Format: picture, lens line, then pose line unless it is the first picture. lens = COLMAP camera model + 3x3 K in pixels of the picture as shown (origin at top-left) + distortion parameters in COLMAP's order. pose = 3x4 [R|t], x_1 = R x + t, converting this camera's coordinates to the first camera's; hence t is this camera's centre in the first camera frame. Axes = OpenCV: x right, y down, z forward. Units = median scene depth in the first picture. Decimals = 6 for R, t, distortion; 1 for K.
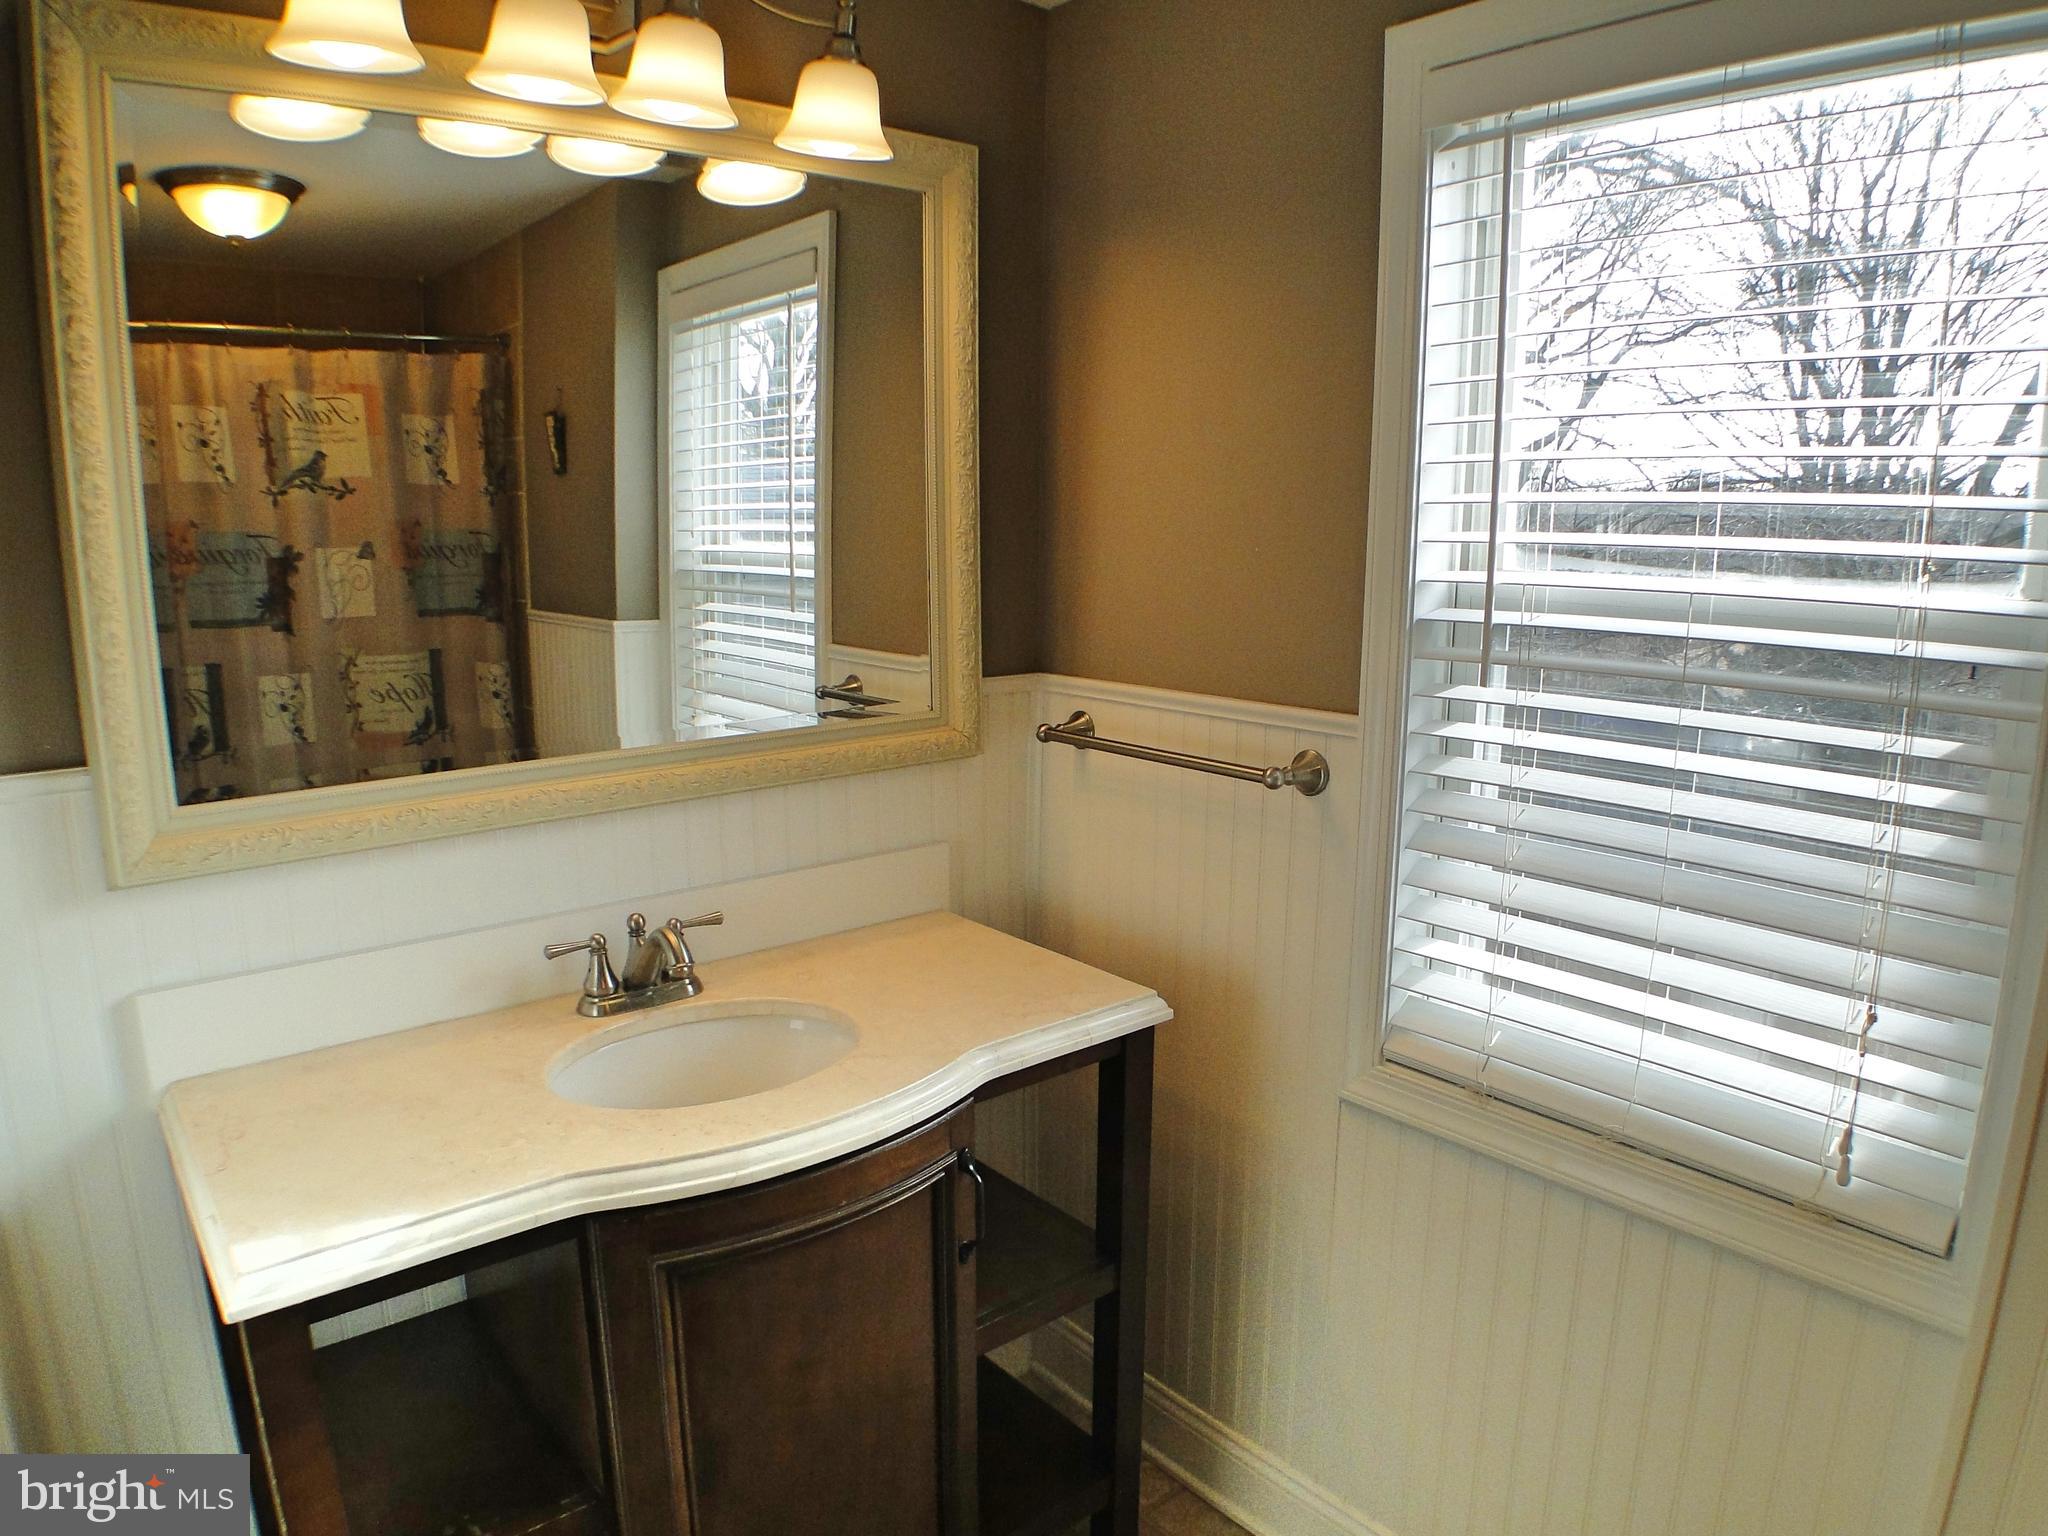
lens RADIAL K [[1312.2, 0, 1050.4], [0, 1312.2, 776.4], [0, 0, 1]] dist [-0.143886, 0.040277]
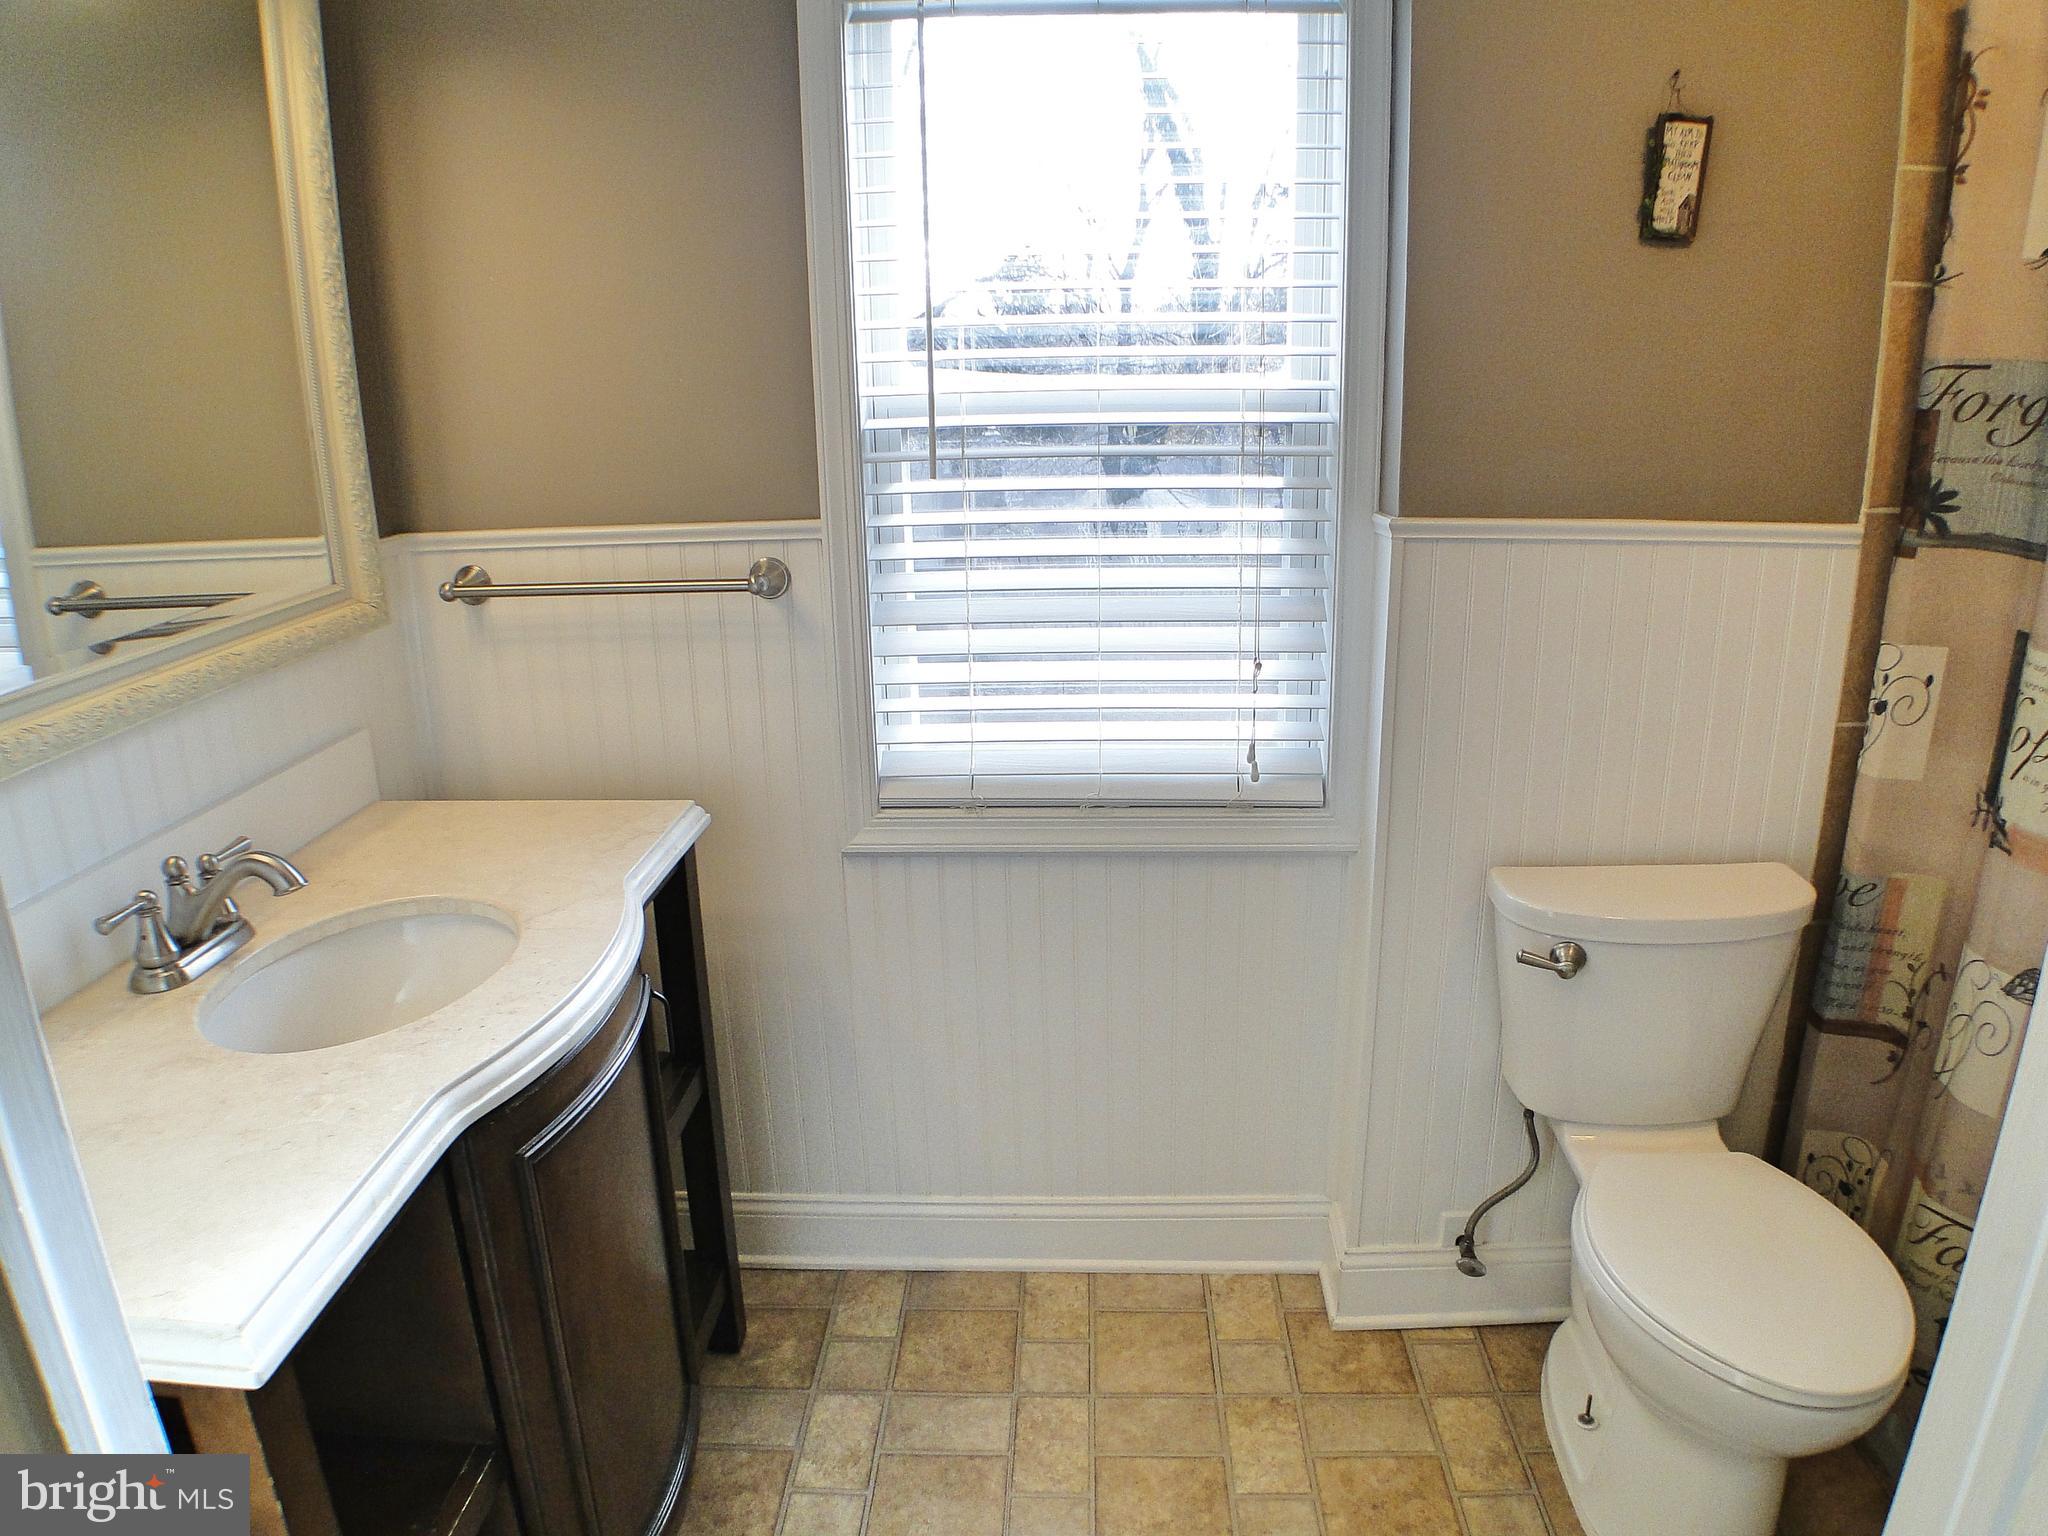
lens RADIAL K [[1312.2, 0, 1050.4], [0, 1312.2, 776.4], [0, 0, 1]] dist [-0.143886, 0.040277]
pose [[0.667688, -0.231116, 0.707657, -0.486559], [0.155925, 0.972920, 0.170631, 0.010170], [-0.727929, -0.003587, 0.685644, 0.061192]]
